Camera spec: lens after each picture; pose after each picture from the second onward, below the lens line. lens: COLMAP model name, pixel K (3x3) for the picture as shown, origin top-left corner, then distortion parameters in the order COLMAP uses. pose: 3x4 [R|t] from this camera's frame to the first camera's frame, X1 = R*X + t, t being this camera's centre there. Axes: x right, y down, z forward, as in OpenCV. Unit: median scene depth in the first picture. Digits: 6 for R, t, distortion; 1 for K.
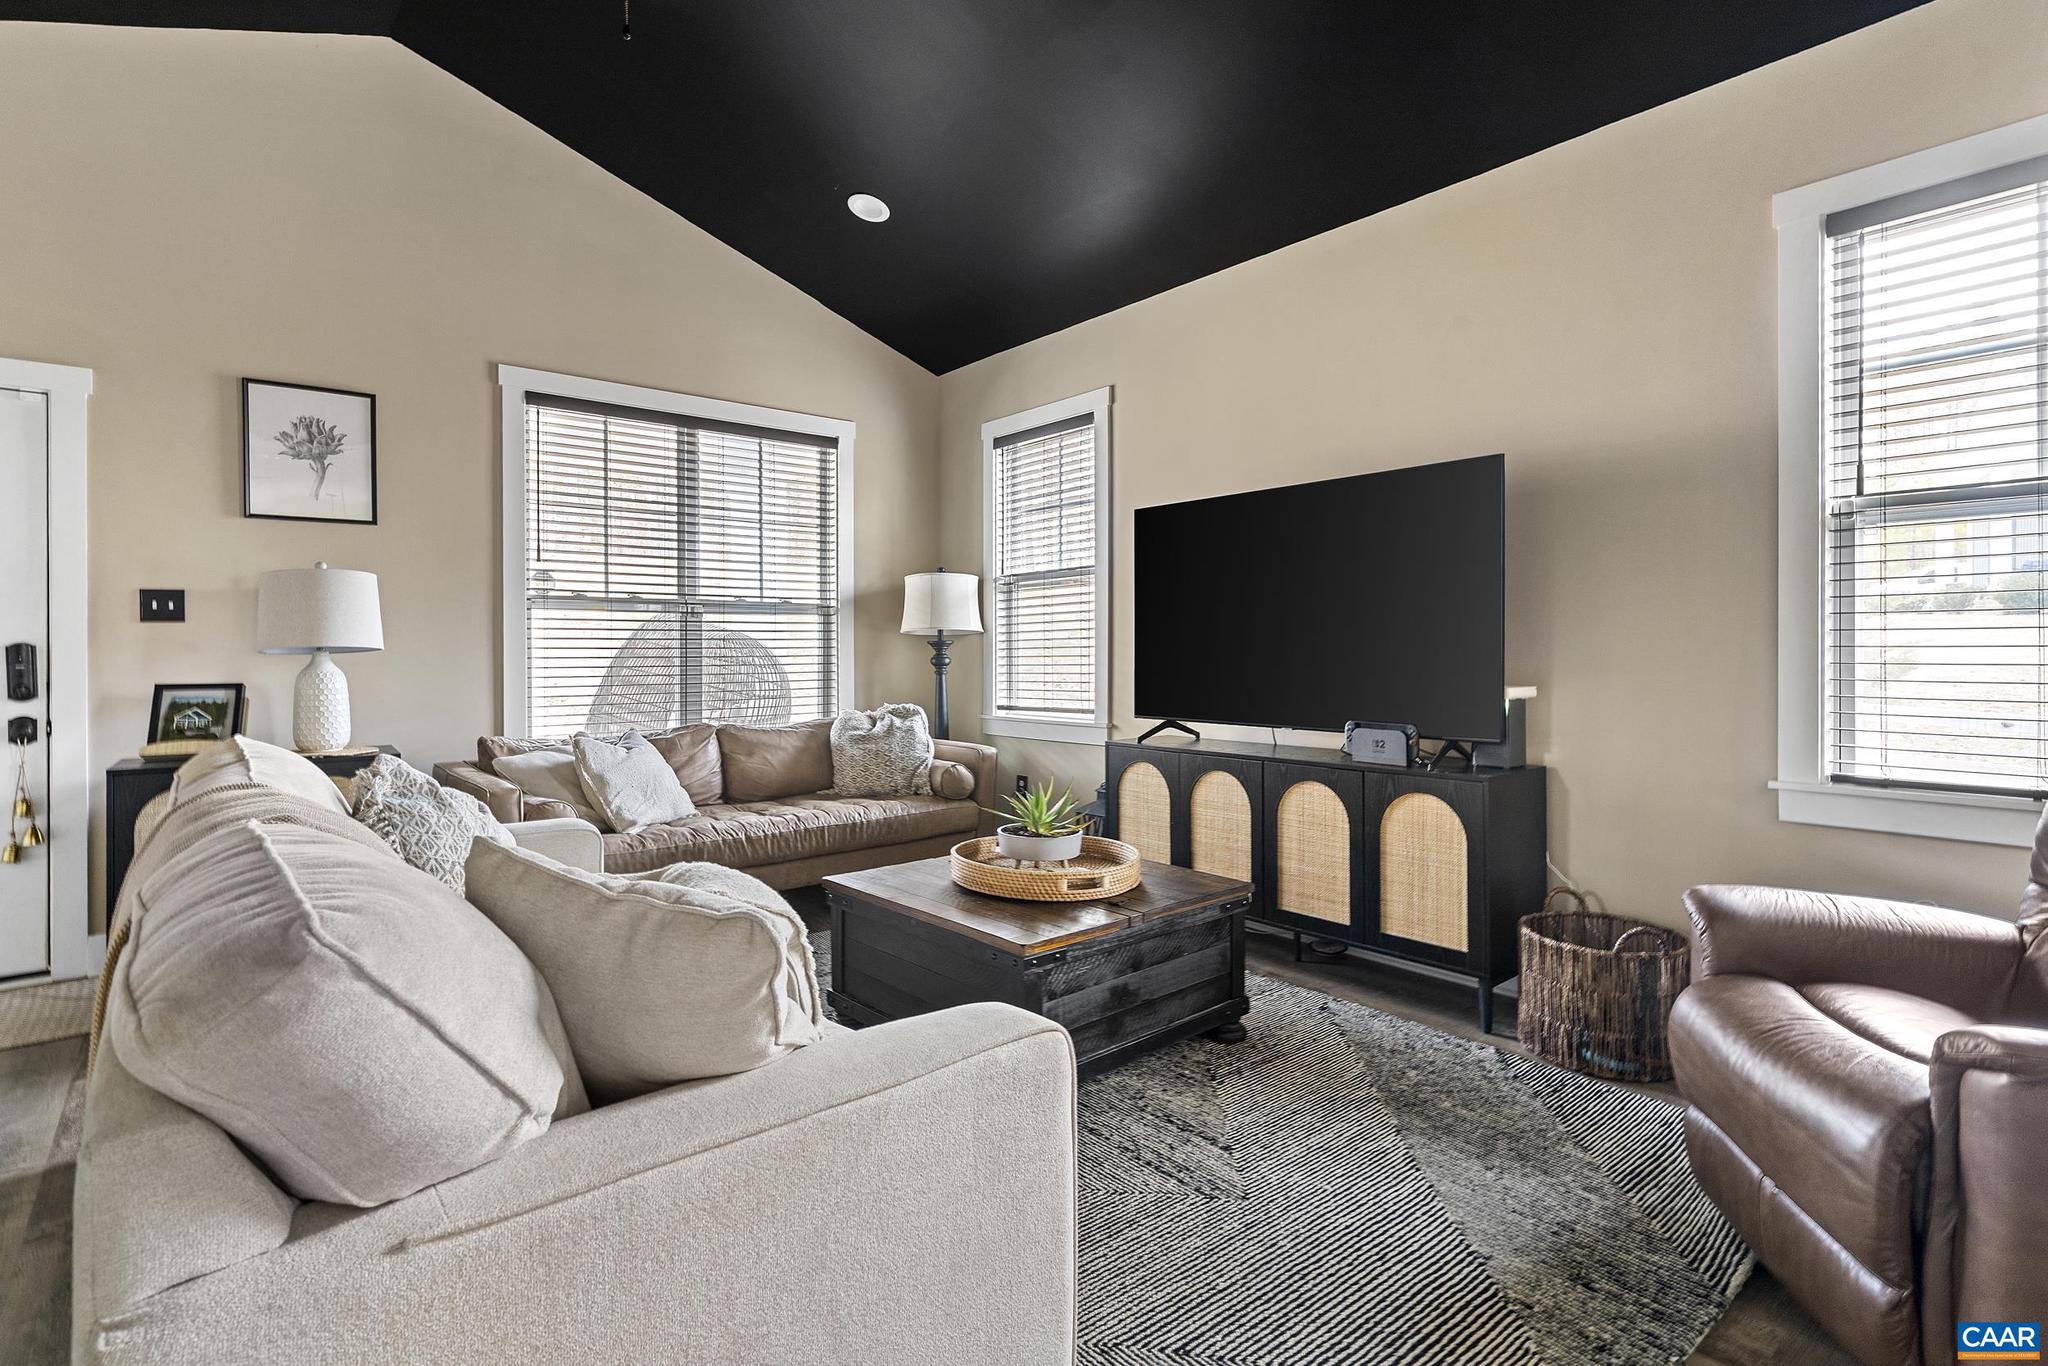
lens RADIAL K [[989.5, 0, 1011.9], [0, 989.5, 651.3], [0, 0, 1]] dist [0.004314, -0.001412]
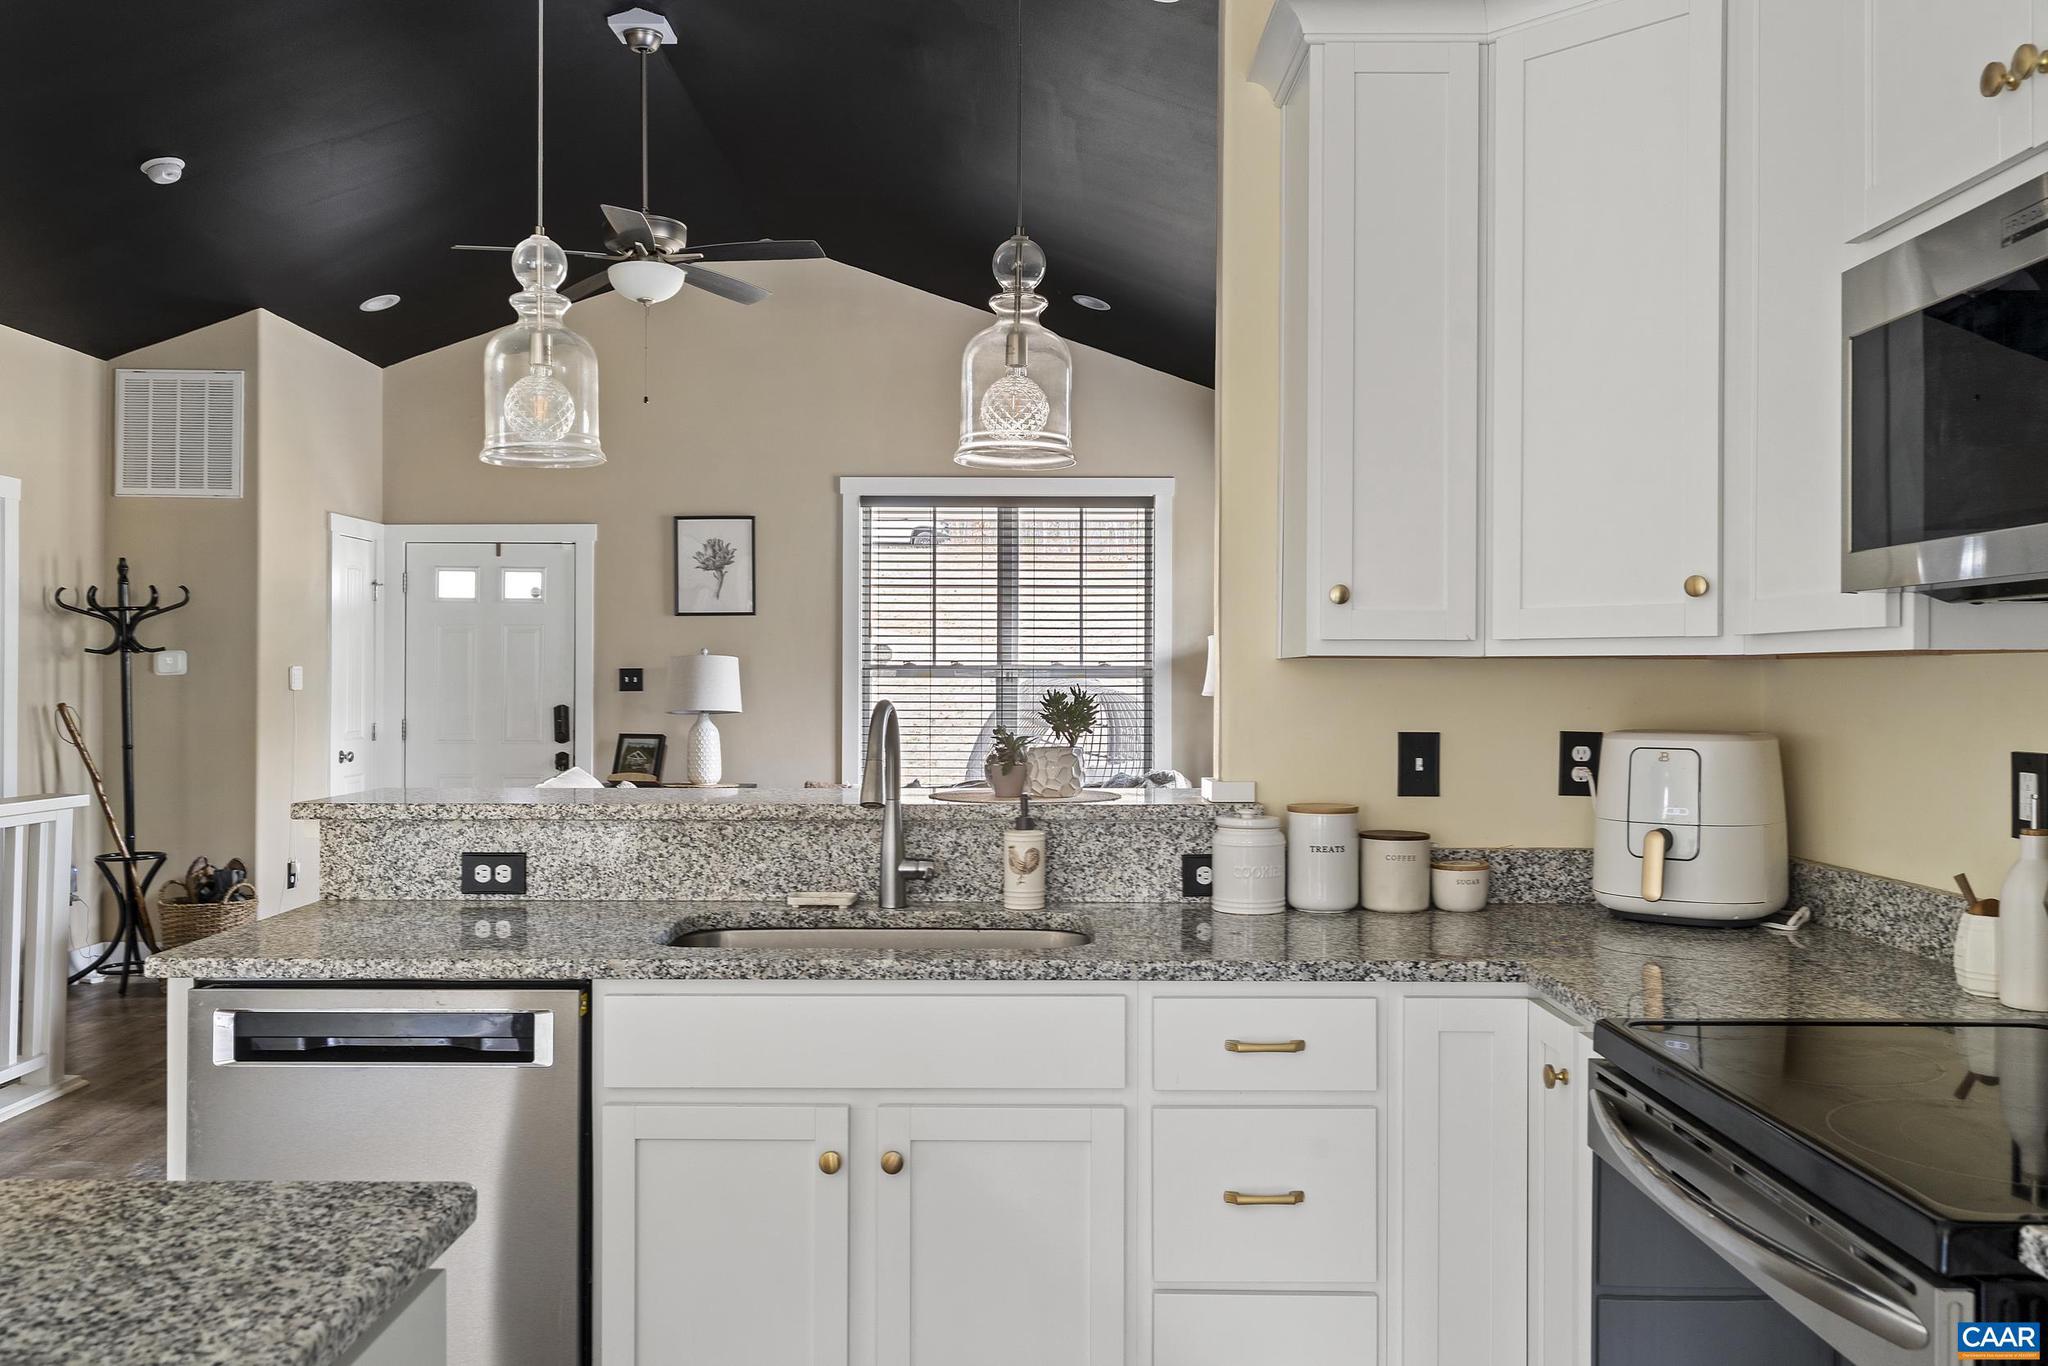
lens RADIAL K [[1628.2, 0, 1007.4], [0, 1628.2, 678.4], [0, 0, 1]] dist [0.010460, -0.016326]
pose [[0.770987, 0.004004, -0.636838, 0.984095], [-0.008356, 0.999958, -0.003829, -0.039306], [0.636796, 0.008273, 0.770988, -0.442885]]
